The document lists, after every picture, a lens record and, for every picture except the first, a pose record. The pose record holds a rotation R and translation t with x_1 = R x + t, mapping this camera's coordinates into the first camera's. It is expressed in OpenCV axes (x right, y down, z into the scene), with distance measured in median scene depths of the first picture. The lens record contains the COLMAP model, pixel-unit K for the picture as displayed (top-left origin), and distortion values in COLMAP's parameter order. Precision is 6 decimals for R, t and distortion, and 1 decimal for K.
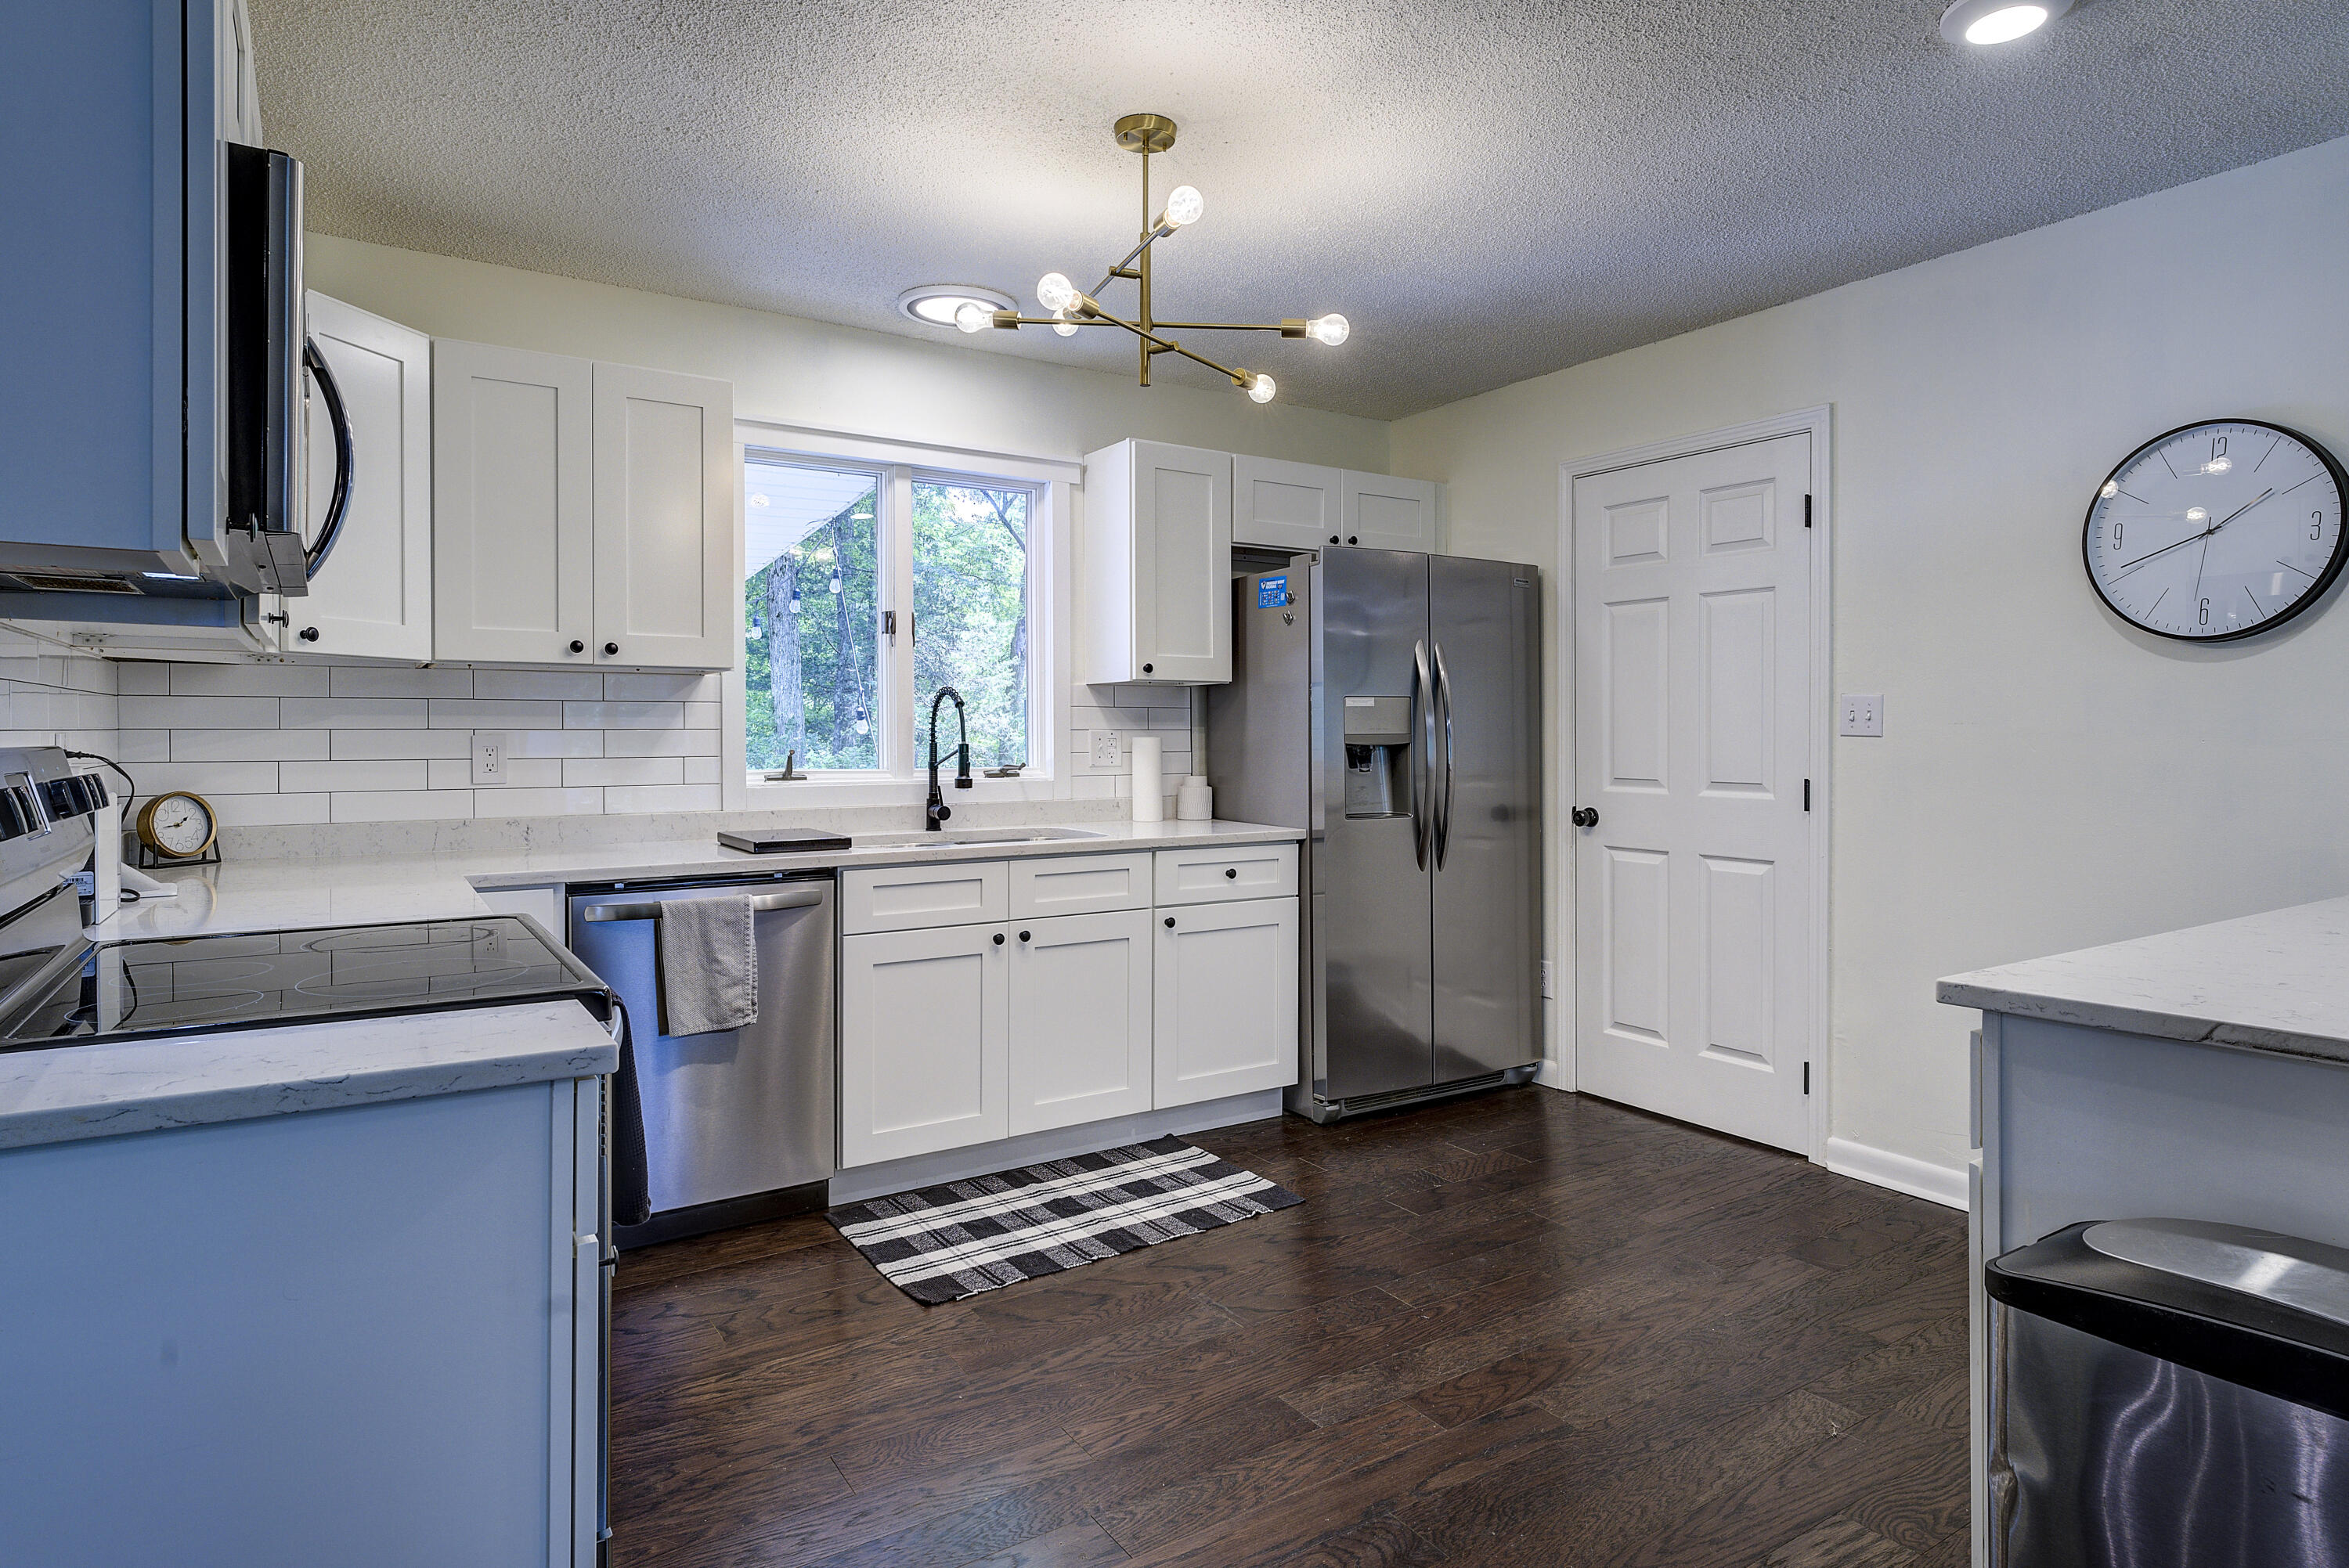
lens RADIAL K [[1294.9, 0, 1180.6], [0, 1294.9, 742.9], [0, 0, 1]] dist [0.014043, -0.000044]
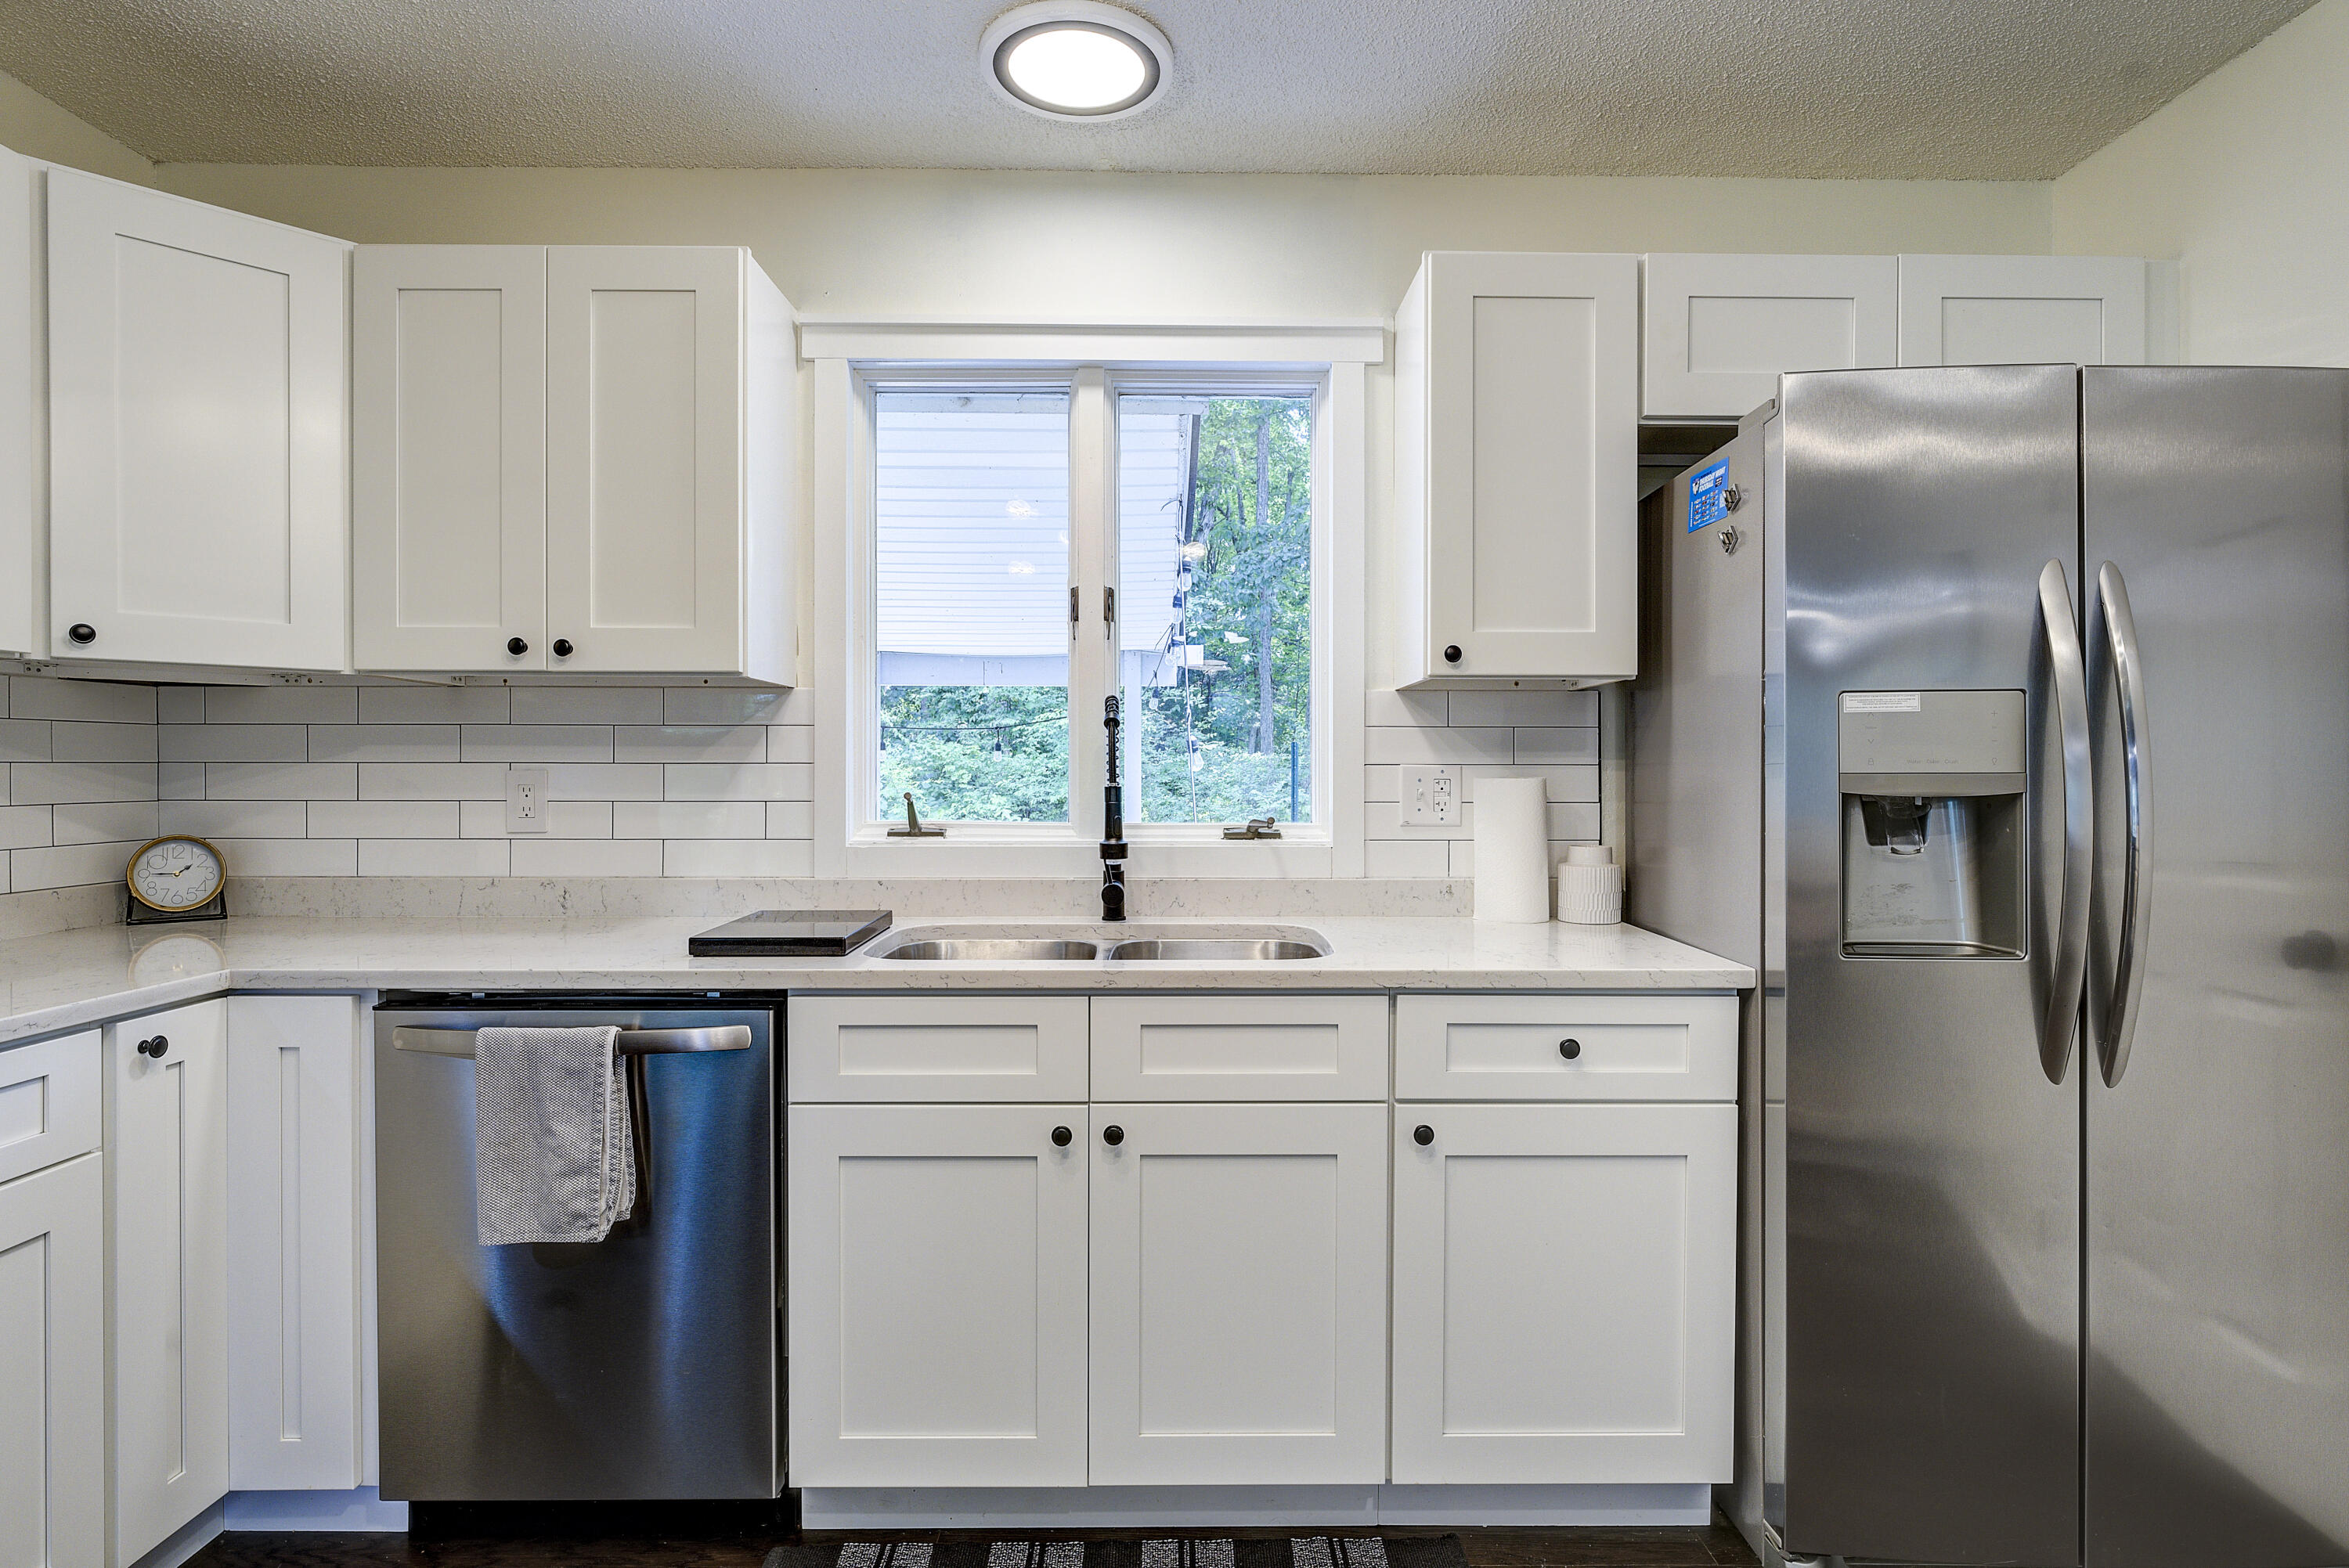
lens RADIAL K [[1192.9, 0, 1174.5], [0, 1192.9, 784.0], [0, 0, 1]] dist [-0.006785, -0.000902]
pose [[0.845822, 0.008019, -0.533405, 0.152712], [-0.006592, 0.999968, 0.004579, -0.003119], [0.533424, -0.000357, 0.845848, 0.515022]]
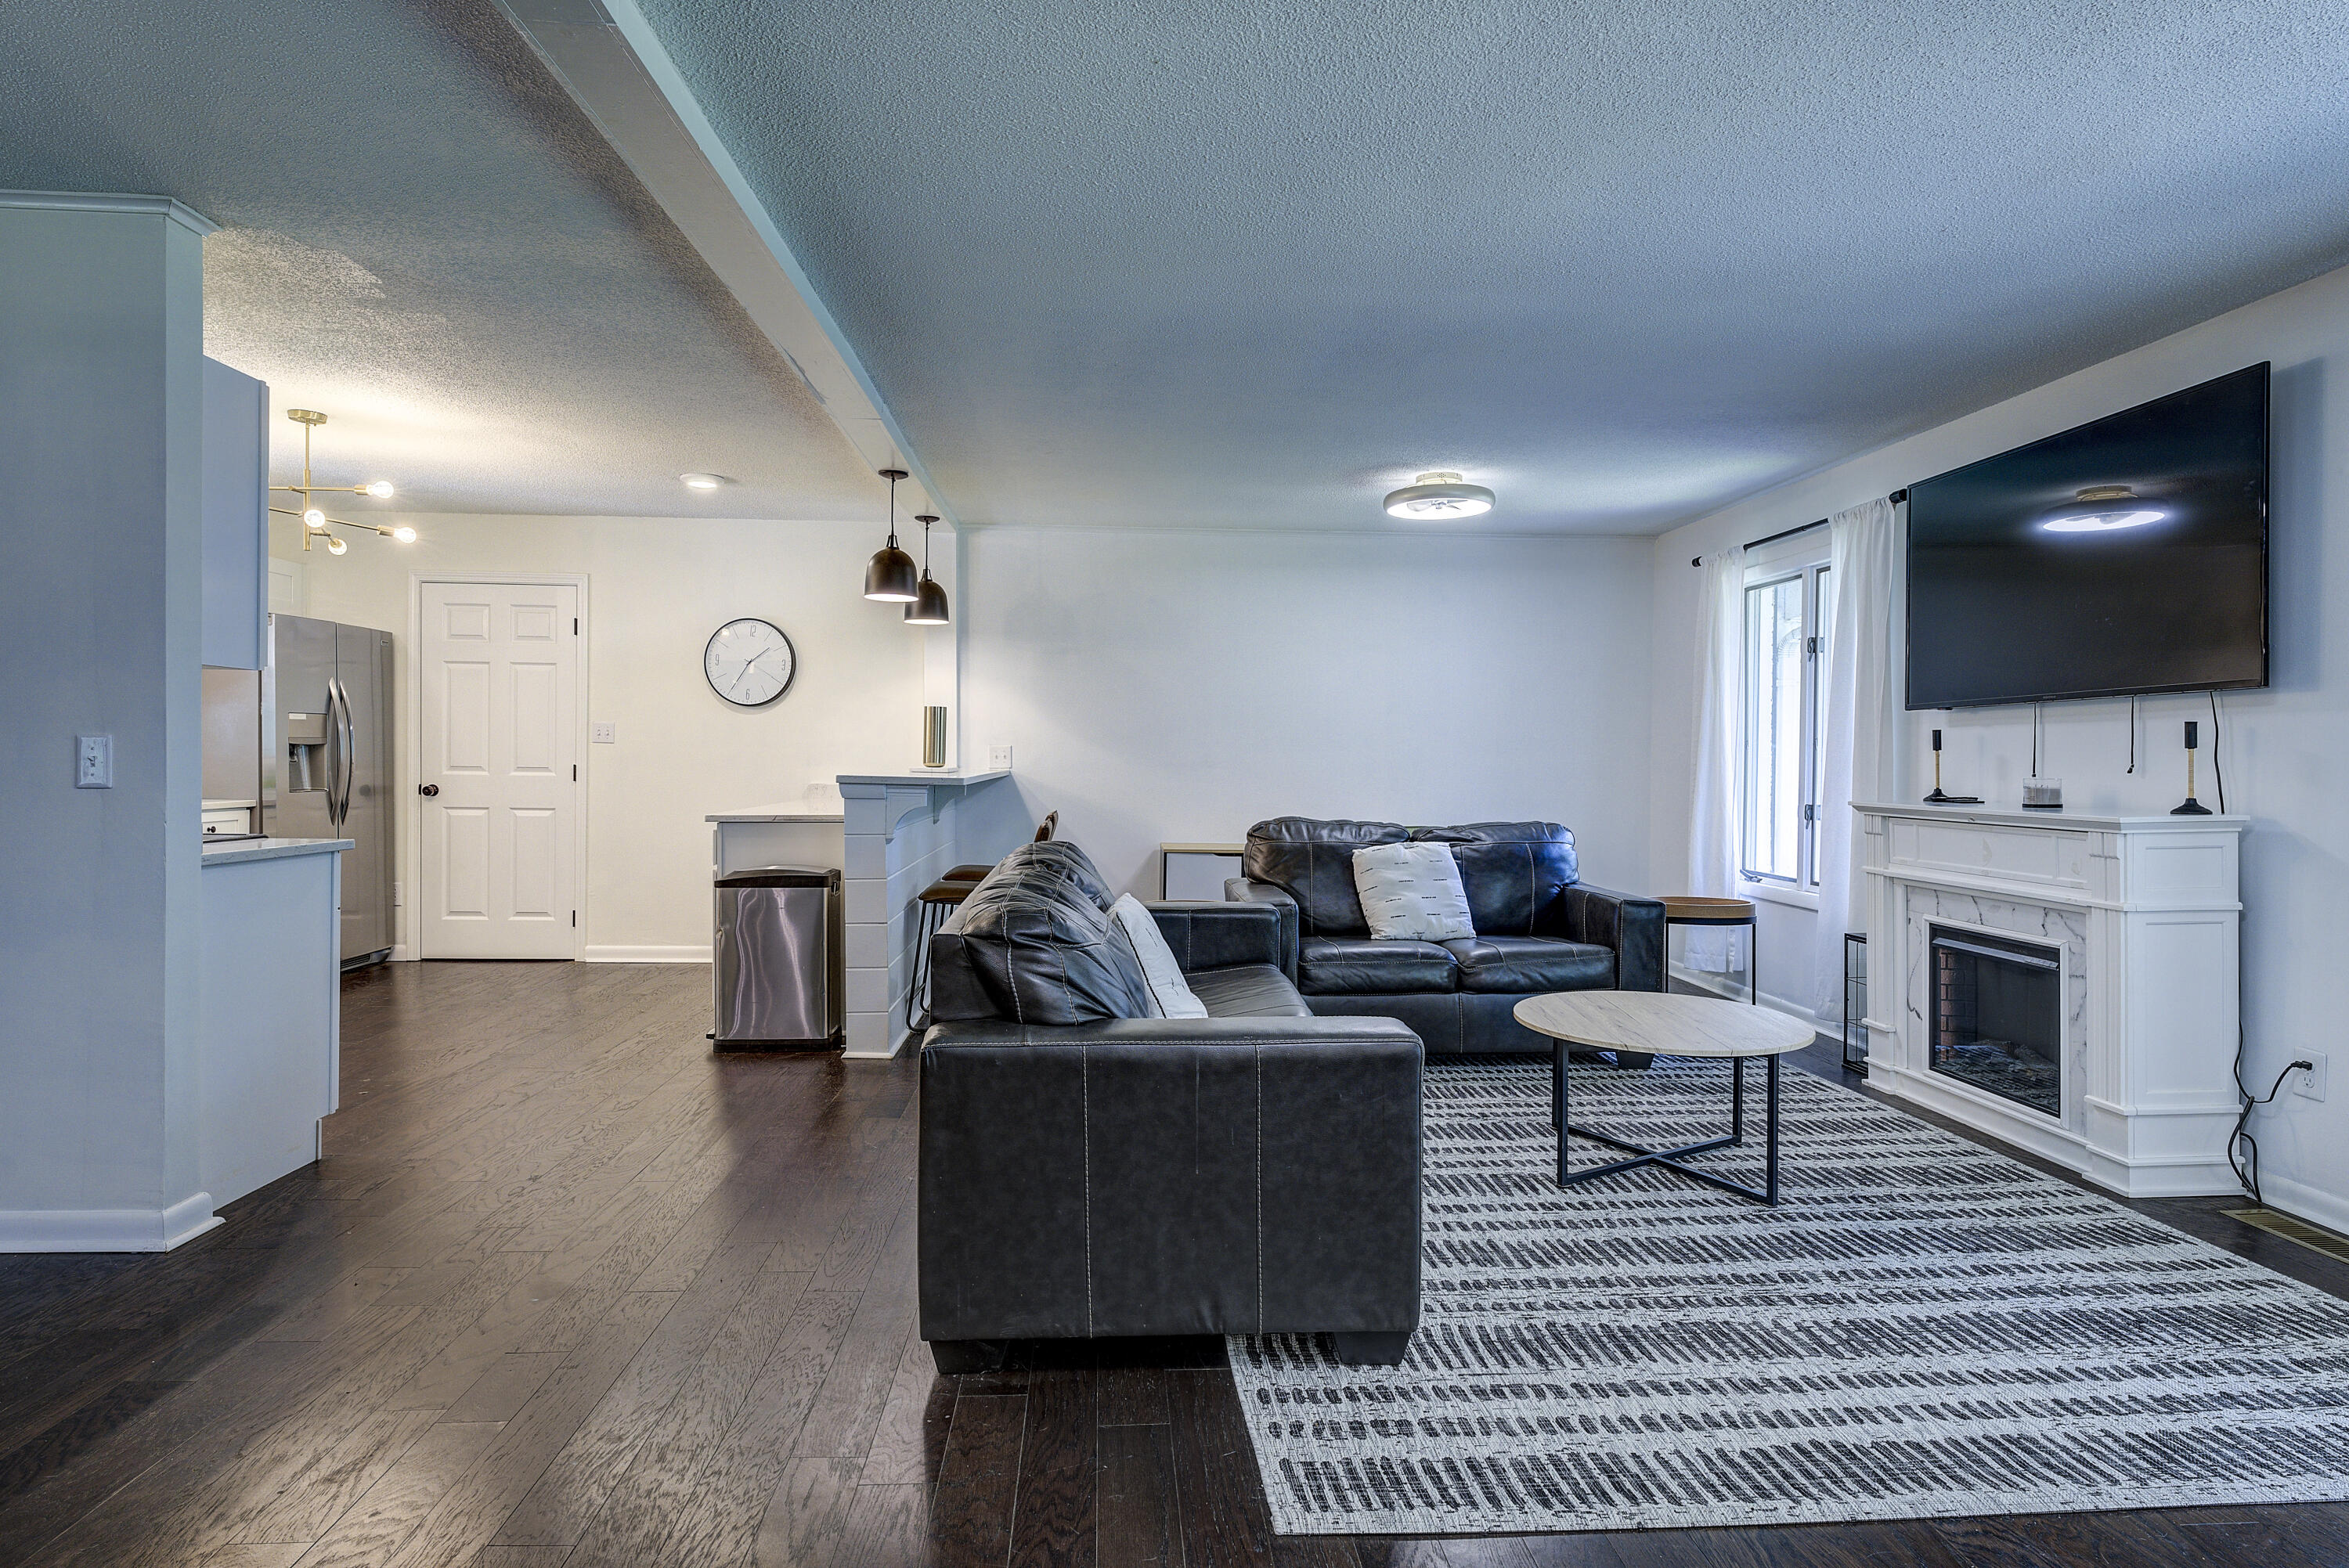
lens RADIAL K [[1243.5, 0, 1174.6], [0, 1243.5, 756.1], [0, 0, 1]] dist [-0.002065, -0.000413]
pose [[0.493153, 0.007055, 0.869914, -0.640110], [-0.005095, 0.999973, -0.005222, 0.018625], [-0.869928, -0.001857, 0.493176, -0.644287]]
